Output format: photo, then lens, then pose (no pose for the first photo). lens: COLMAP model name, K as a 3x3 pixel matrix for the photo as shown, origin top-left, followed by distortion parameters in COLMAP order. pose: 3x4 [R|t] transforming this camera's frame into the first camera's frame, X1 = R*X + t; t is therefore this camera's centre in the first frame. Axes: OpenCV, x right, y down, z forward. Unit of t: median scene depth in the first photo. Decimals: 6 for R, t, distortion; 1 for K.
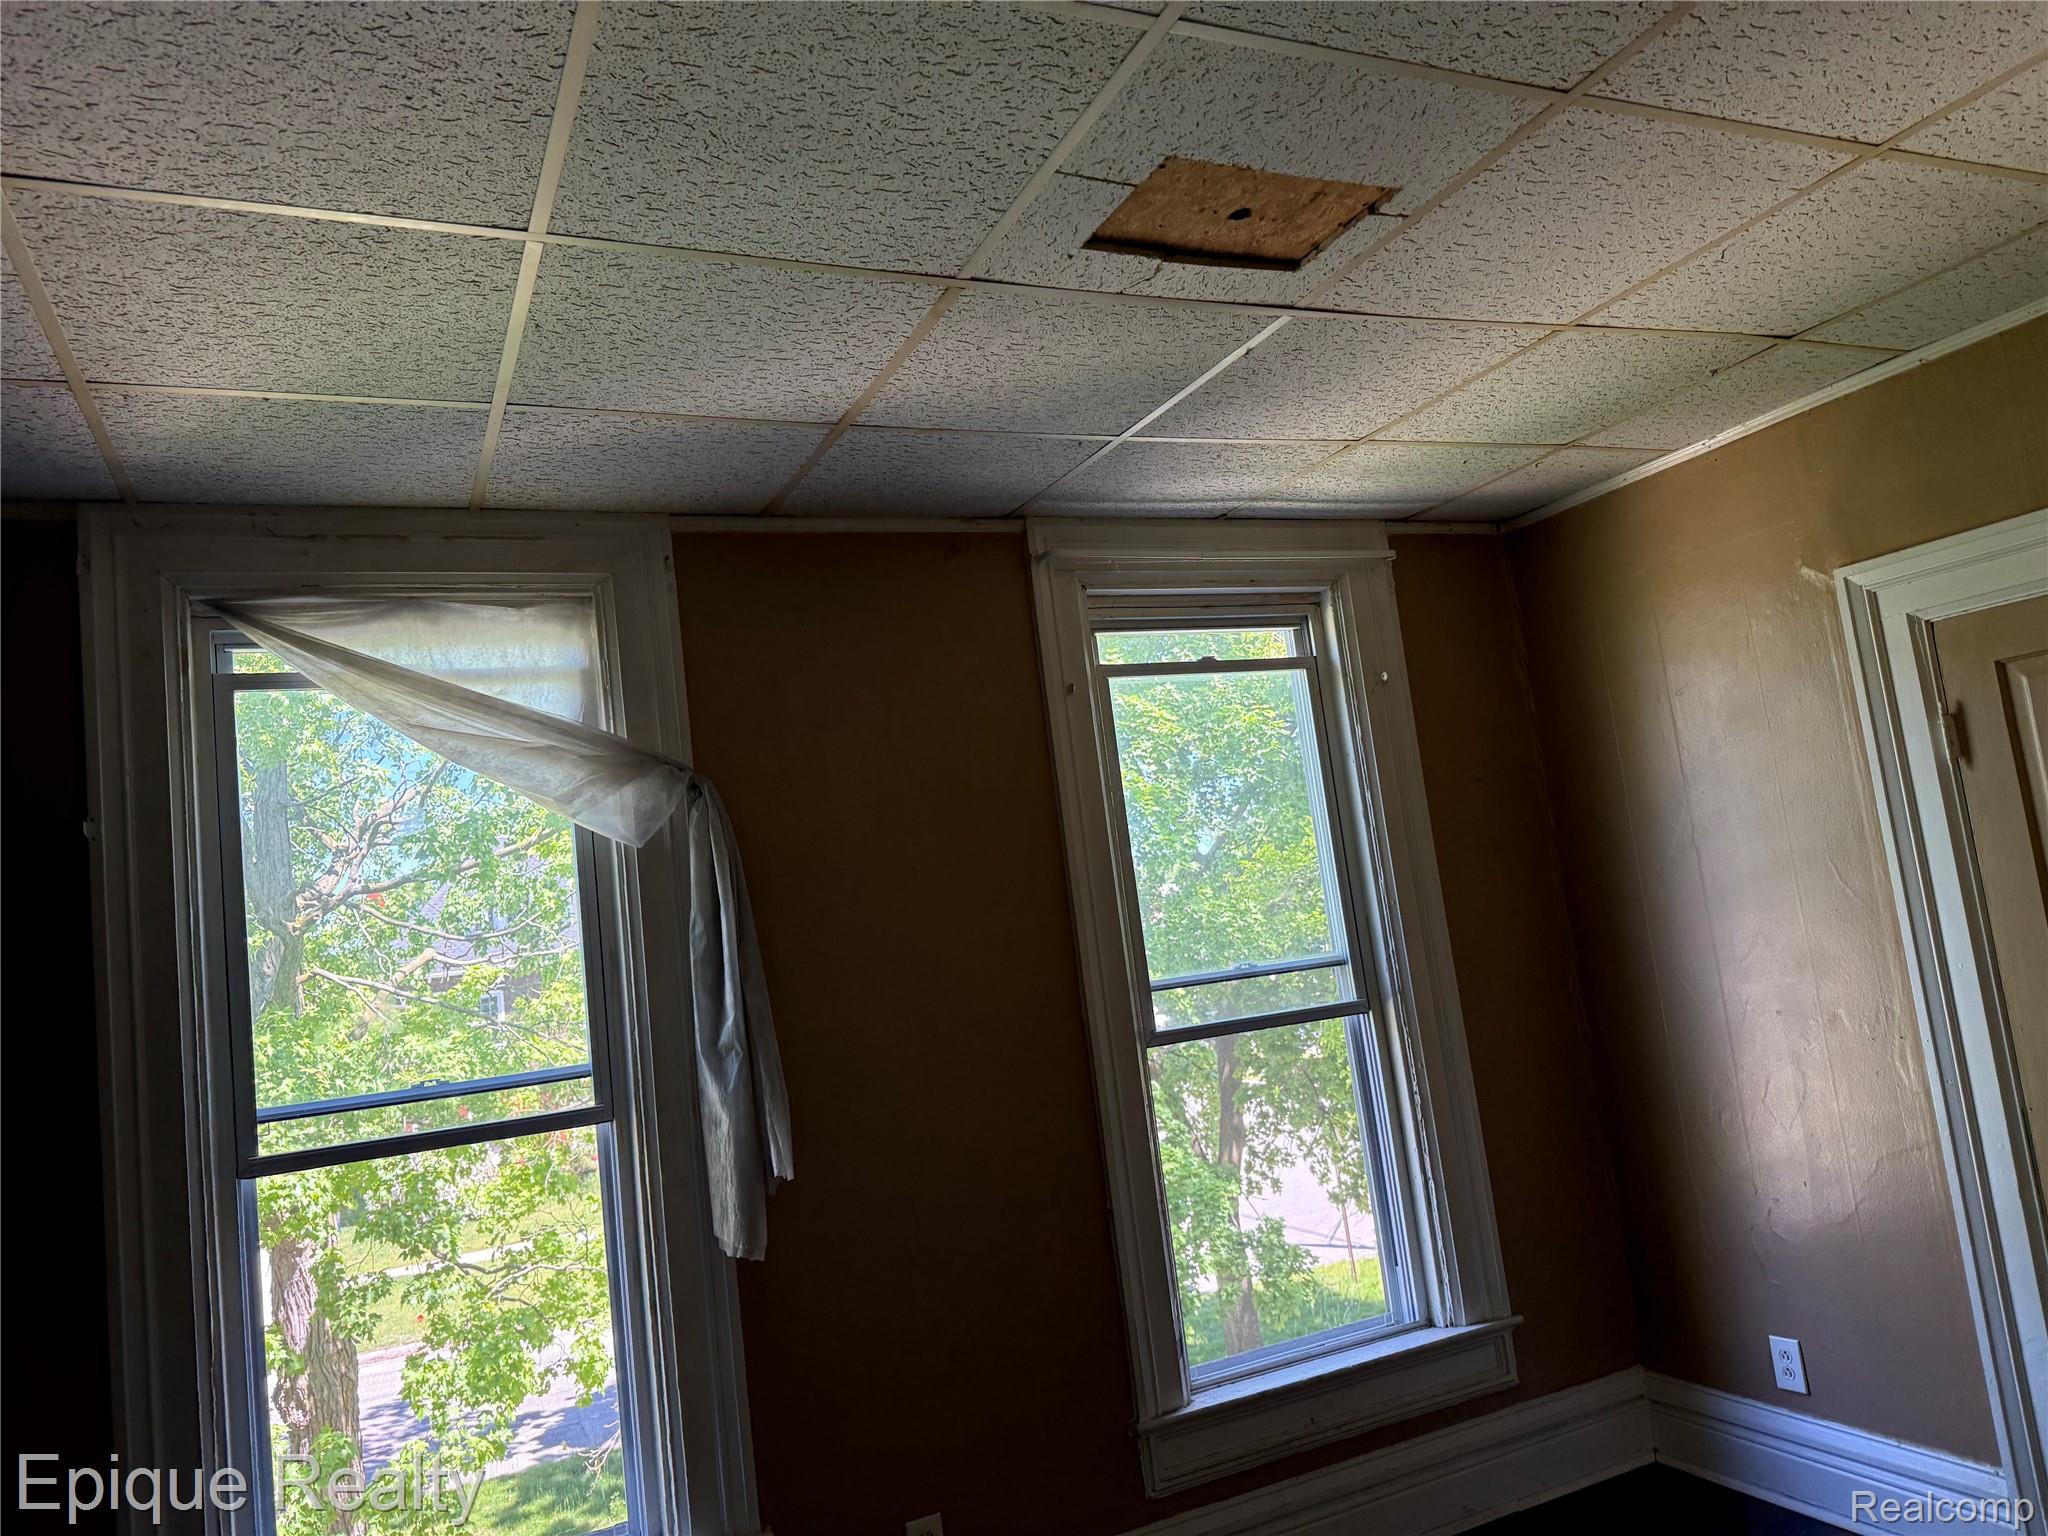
lens RADIAL K [[1406.9, 0, 996.9], [0, 1406.9, 770.7], [0, 0, 1]] dist [0.075594, -0.086219]
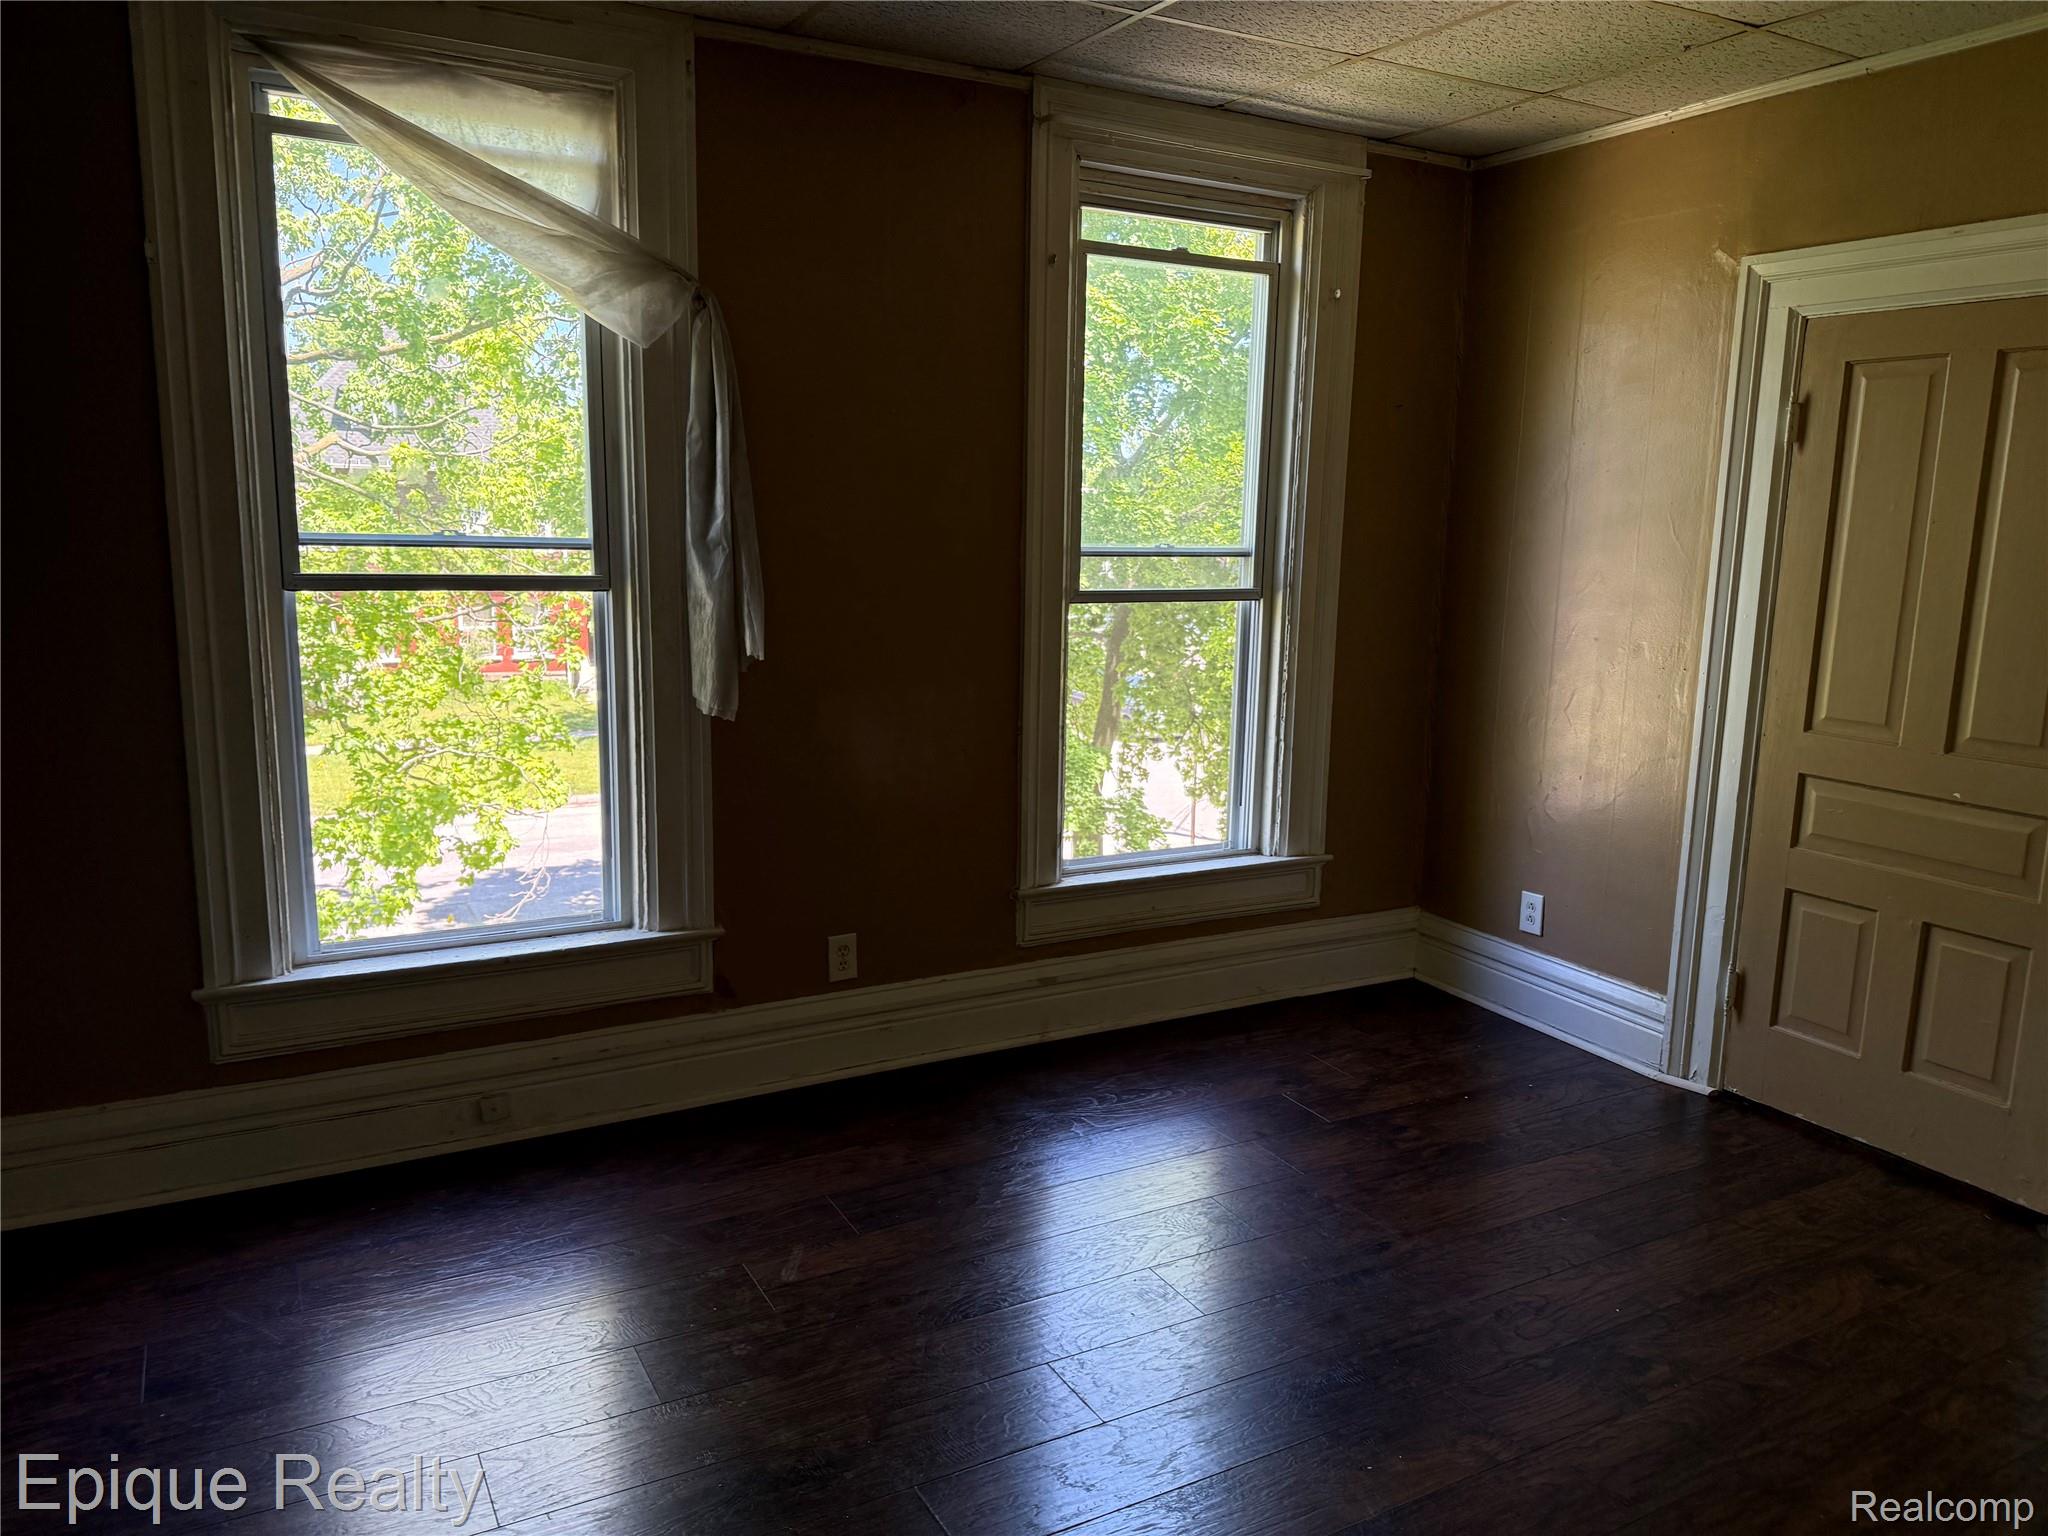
lens RADIAL K [[1443.7, 0, 1025.0], [0, 1443.7, 763.1], [0, 0, 1]] dist [0.137876, -0.250089]
pose [[0.986361, 0.121656, 0.110871, -0.045327], [-0.147284, 0.953061, 0.264543, 0.015281], [-0.073484, -0.277264, 0.957979, -0.167679]]
